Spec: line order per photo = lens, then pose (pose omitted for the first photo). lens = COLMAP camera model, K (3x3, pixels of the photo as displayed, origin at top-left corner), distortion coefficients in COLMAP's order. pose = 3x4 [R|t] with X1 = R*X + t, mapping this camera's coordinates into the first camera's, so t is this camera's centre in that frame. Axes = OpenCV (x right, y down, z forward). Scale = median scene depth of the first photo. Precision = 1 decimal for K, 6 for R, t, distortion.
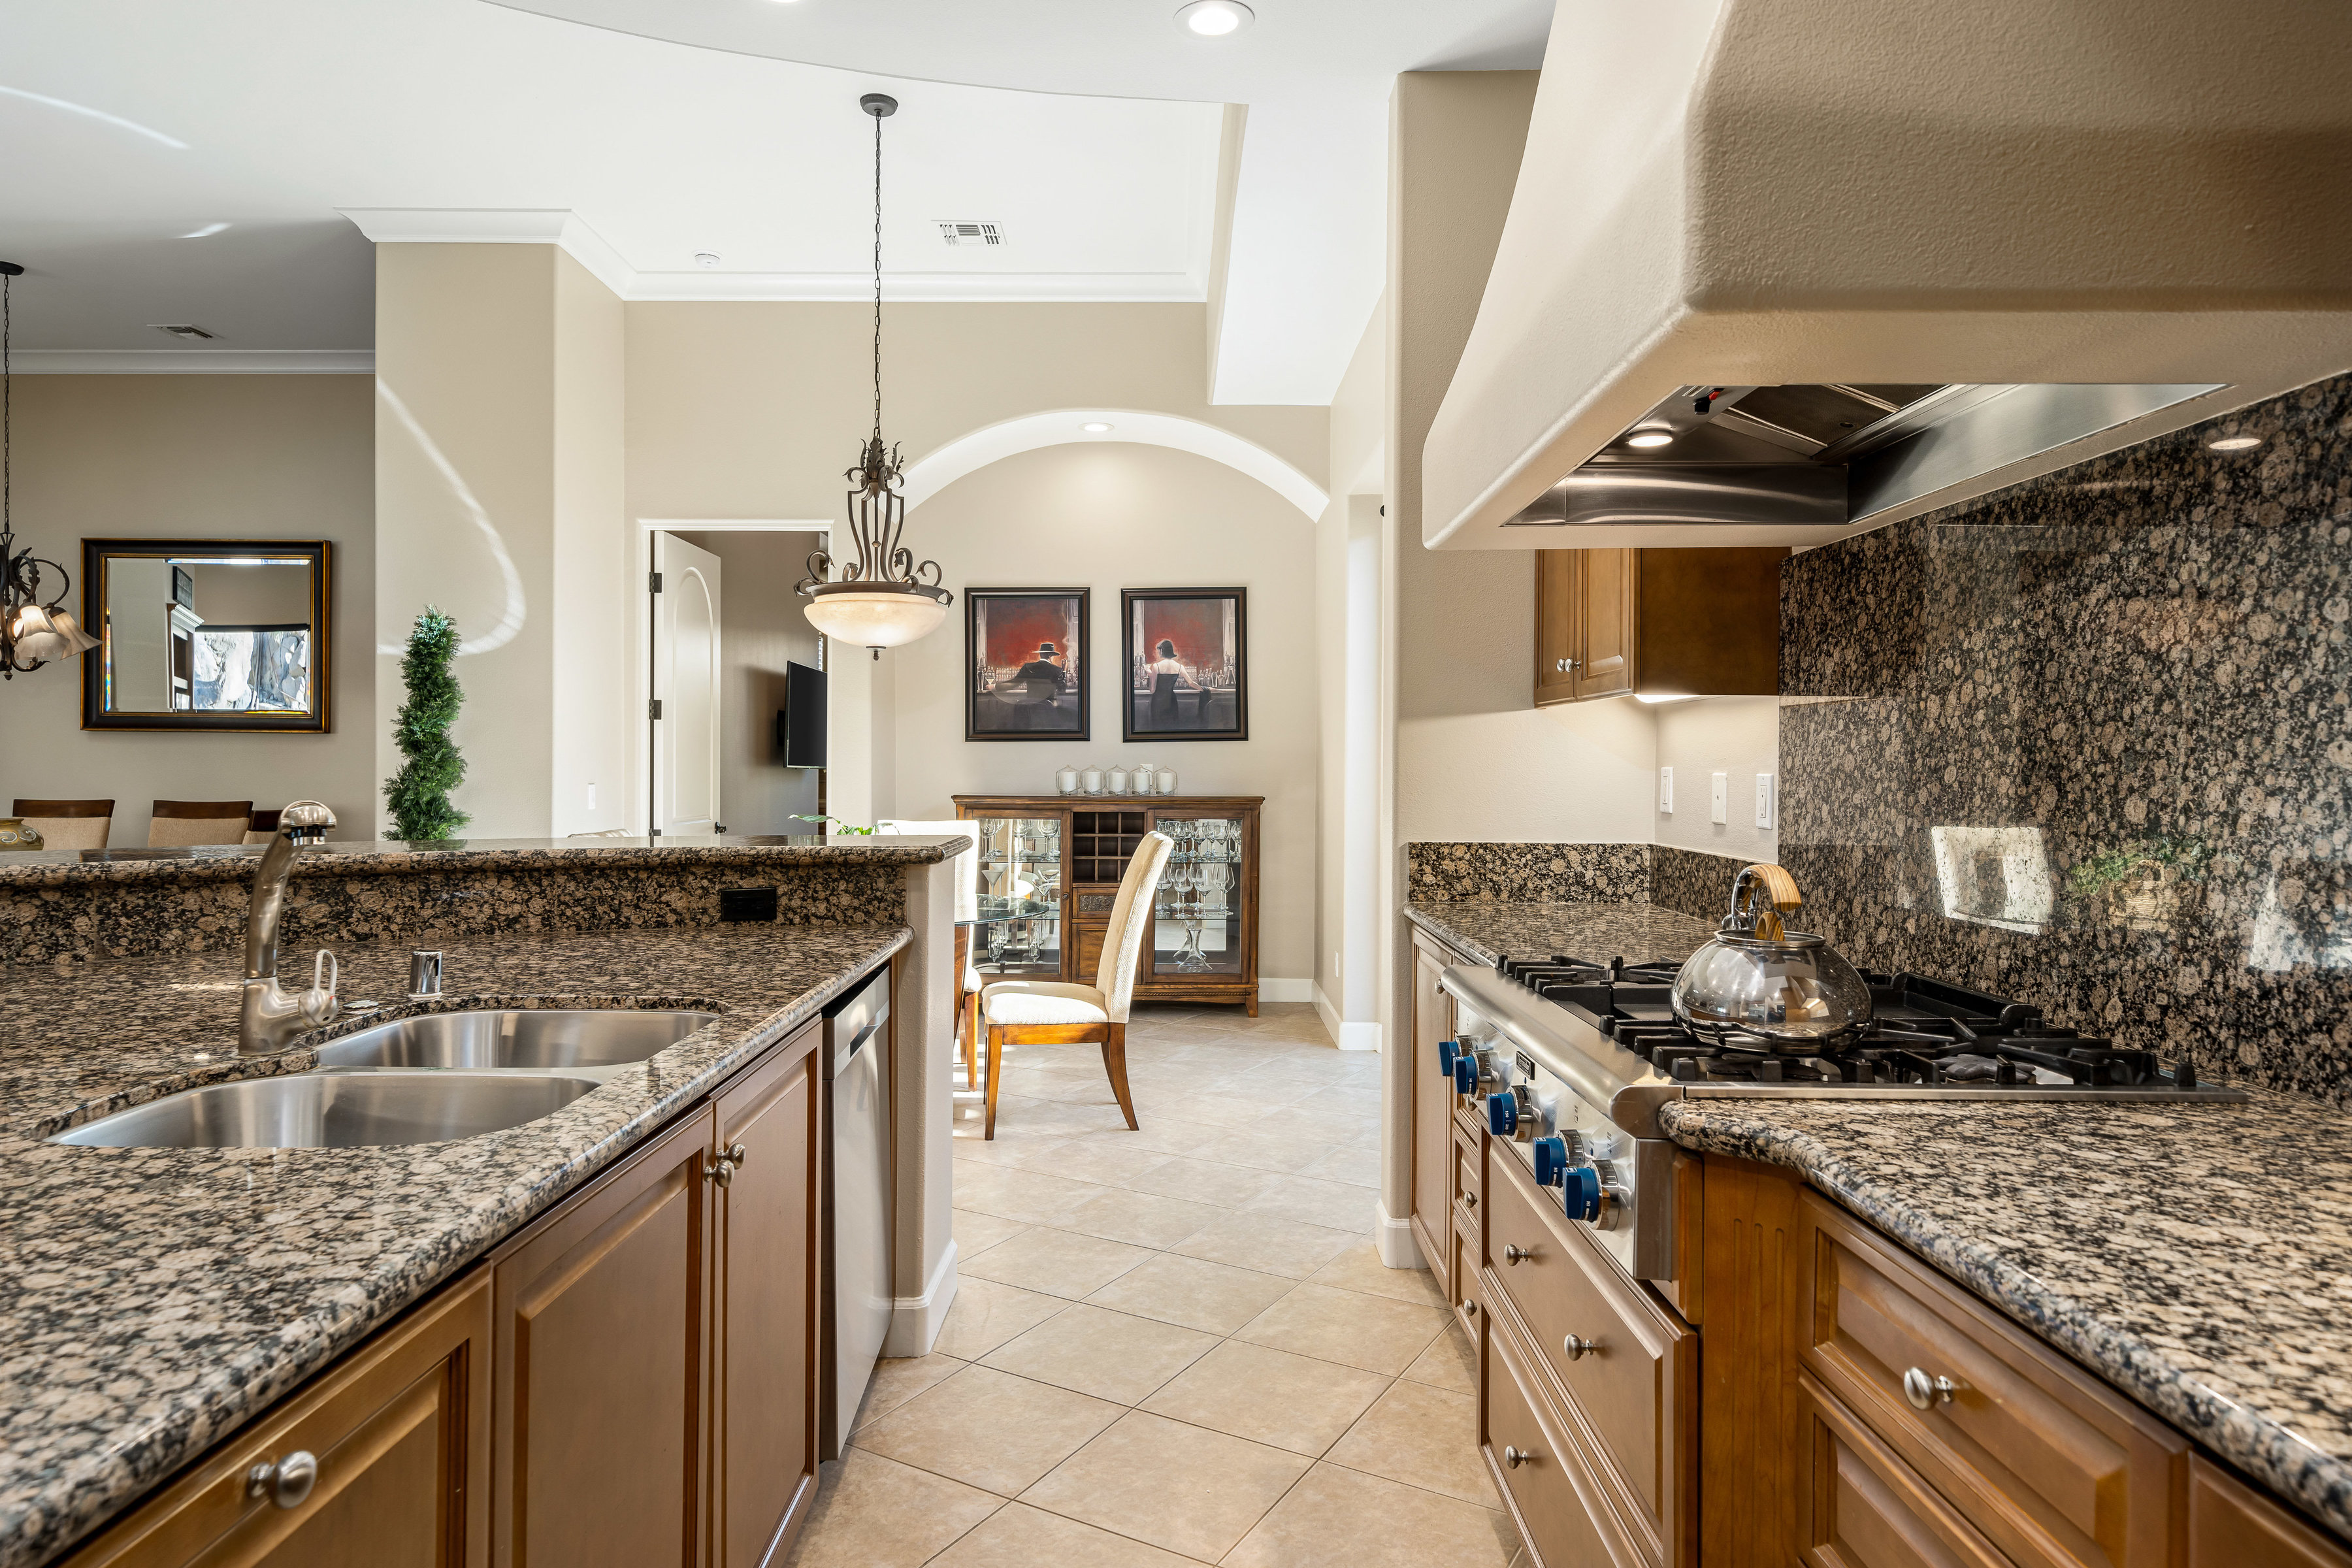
lens RADIAL K [[1432.0, 0, 1159.3], [0, 1432.0, 745.3], [0, 0, 1]] dist [0.000588, -0.000661]
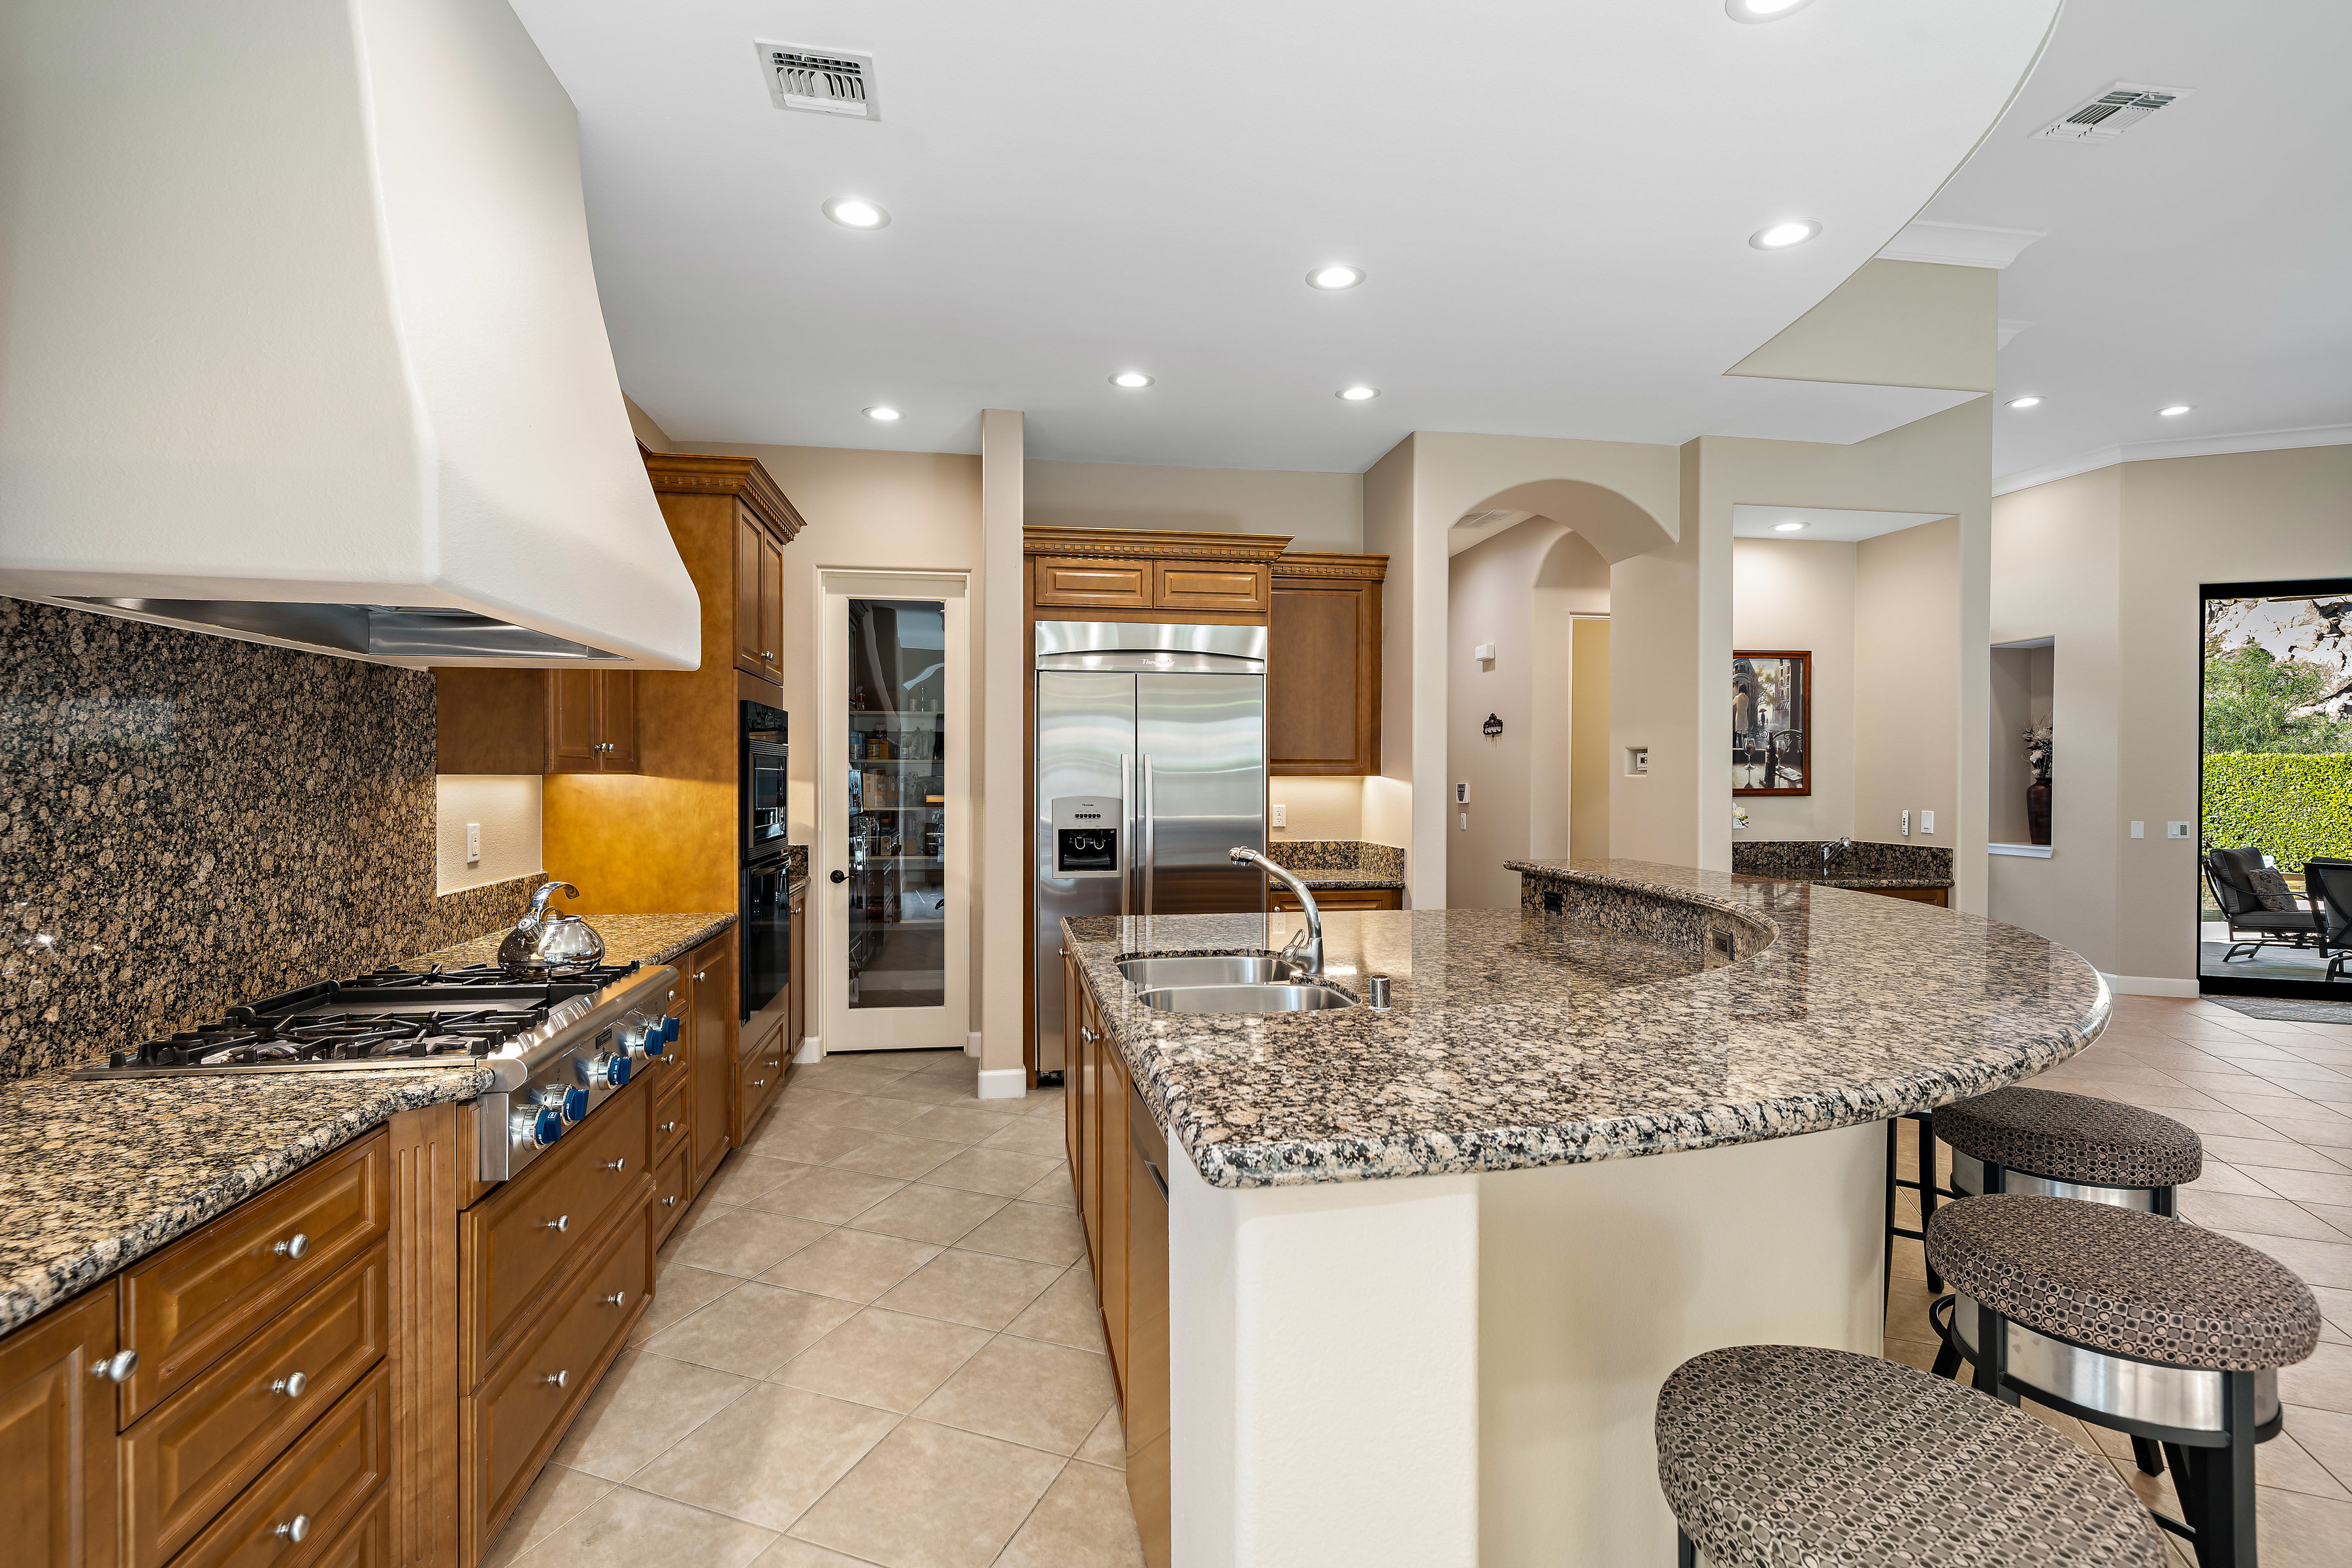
lens RADIAL K [[1081.8, 0, 1167.8], [0, 1081.8, 782.4], [0, 0, 1]] dist [0.004431, 0.000332]
pose [[-0.985702, -0.005763, -0.168398, -0.126466], [-0.004575, 0.999962, -0.007445, -0.037506], [0.168434, -0.006568, -0.985691, 2.088398]]
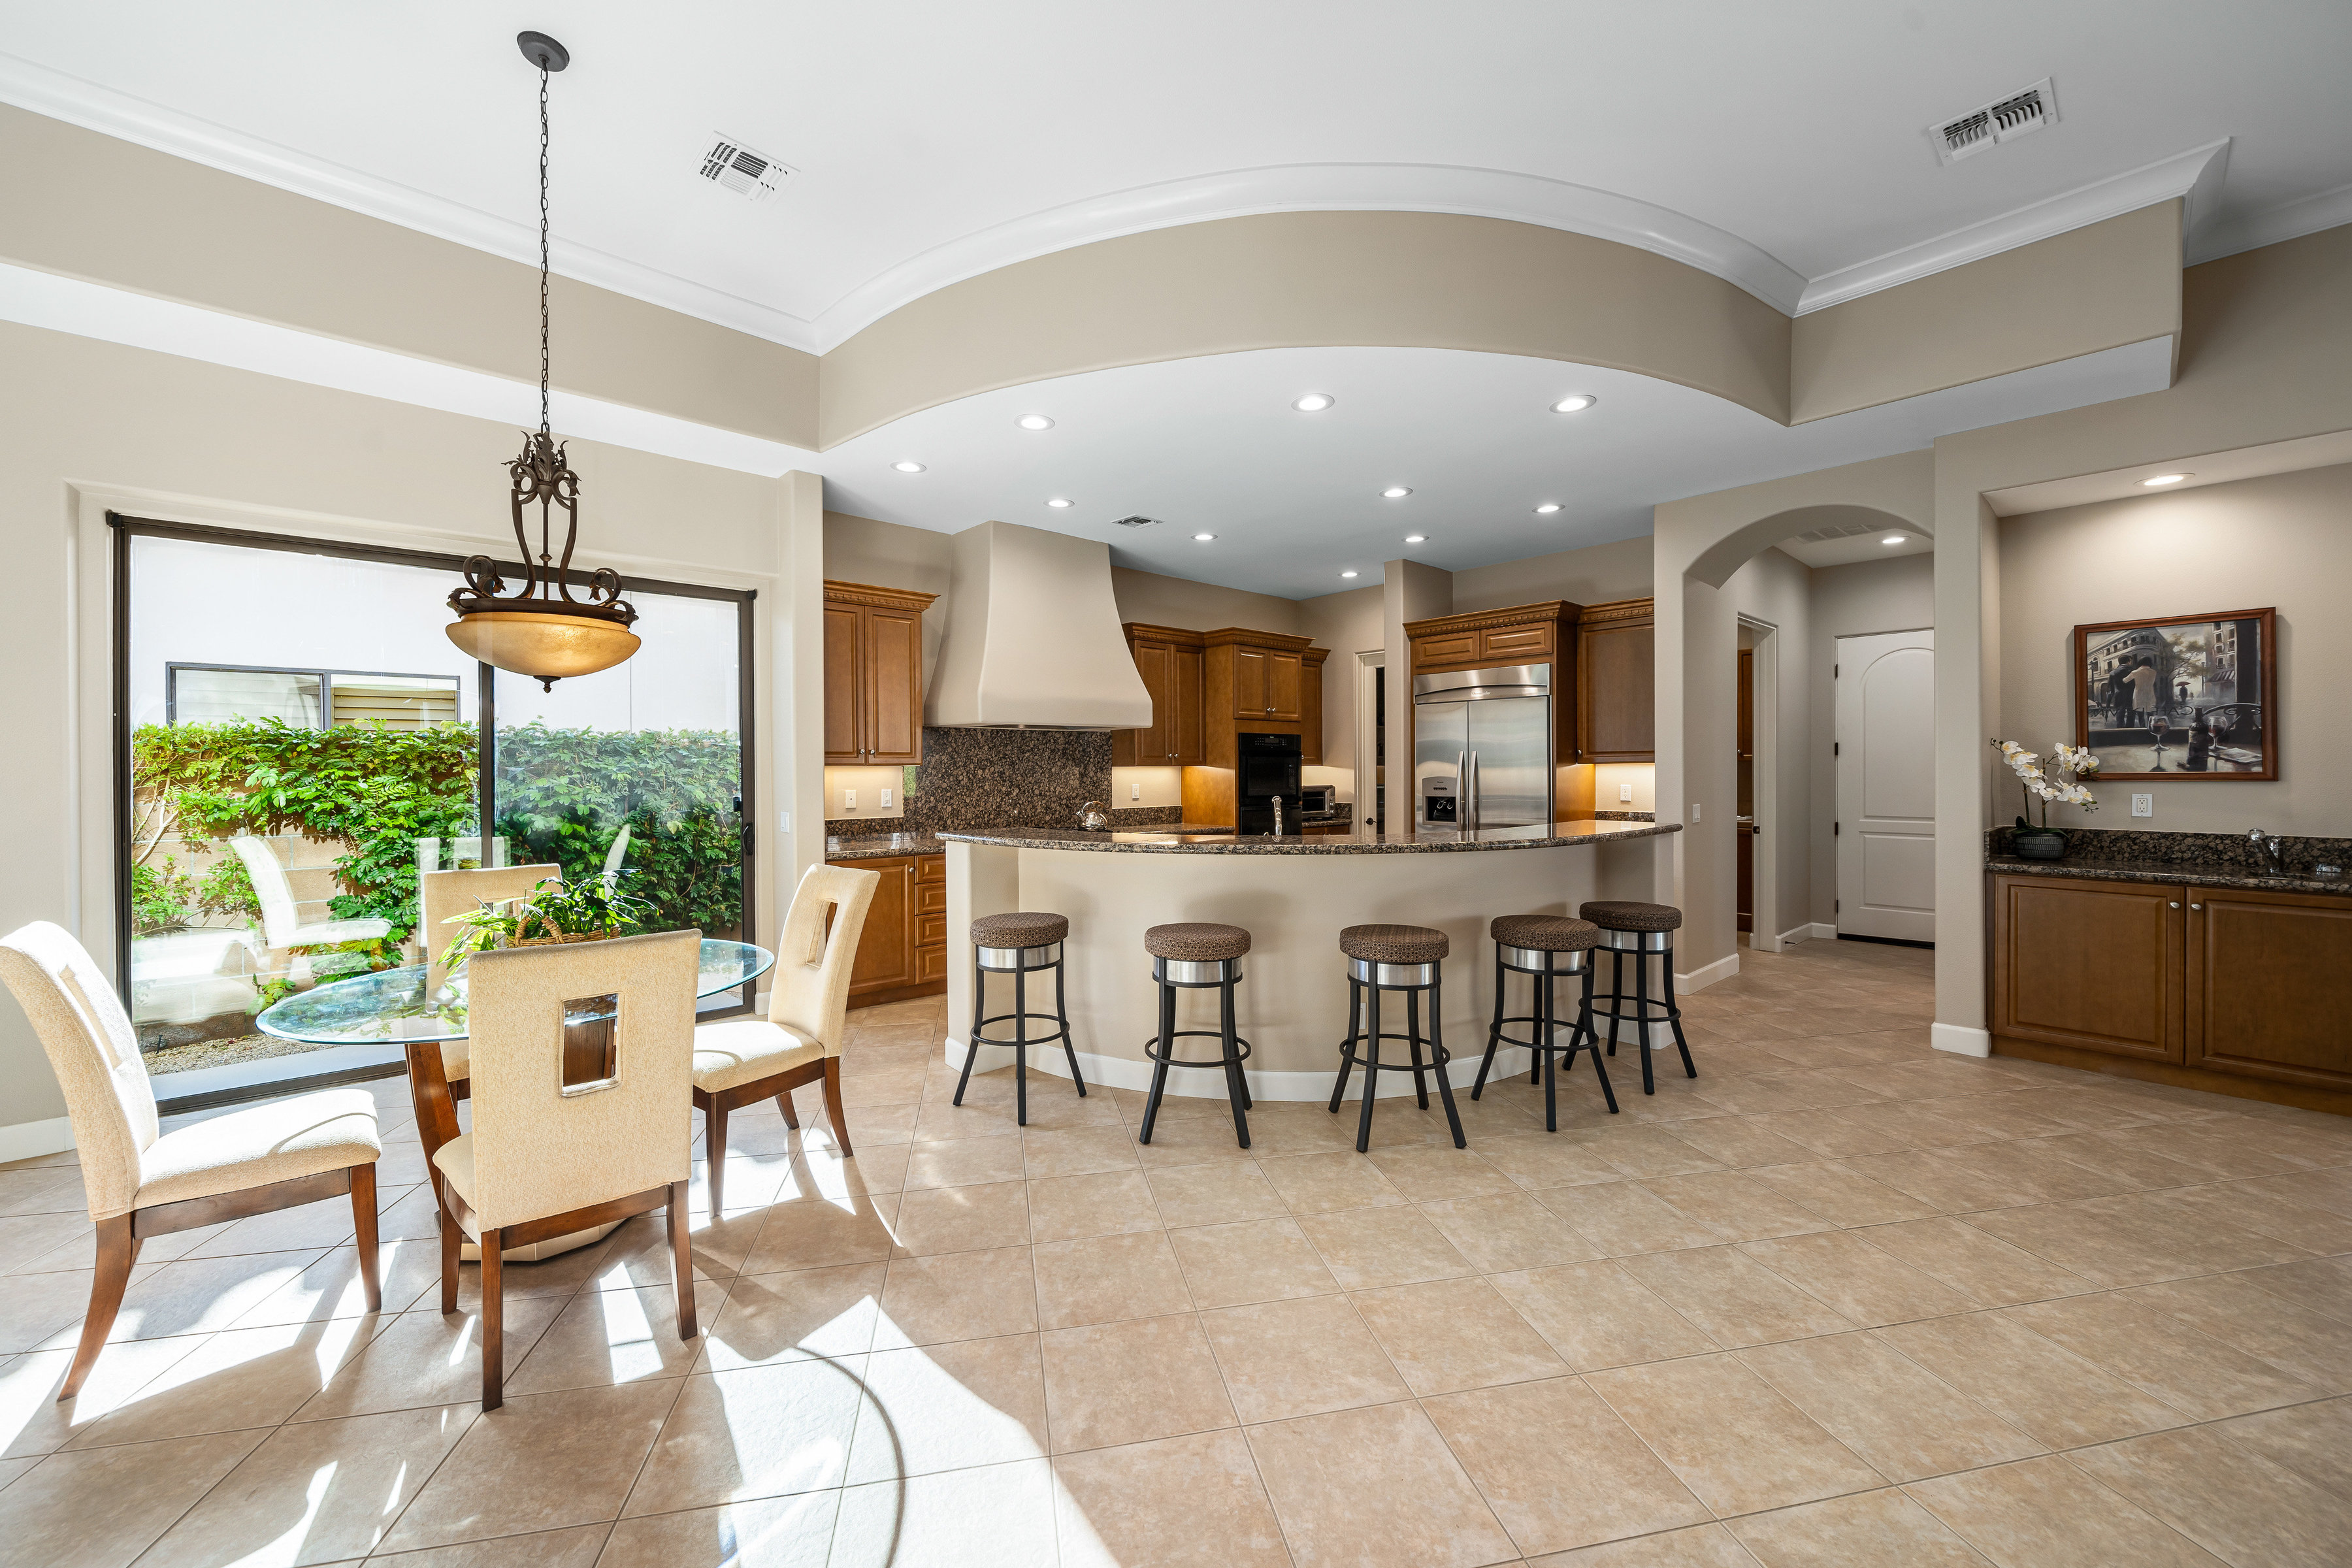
lens RADIAL K [[880.8, 0, 1165.0], [0, 880.8, 771.0], [0, 0, 1]] dist [-0.005243, -0.000050]
pose [[-0.673725, -0.002891, 0.738976, -2.055029], [-0.007176, 0.999971, -0.002630, -0.031059], [-0.738947, -0.007075, -0.673726, 2.647672]]
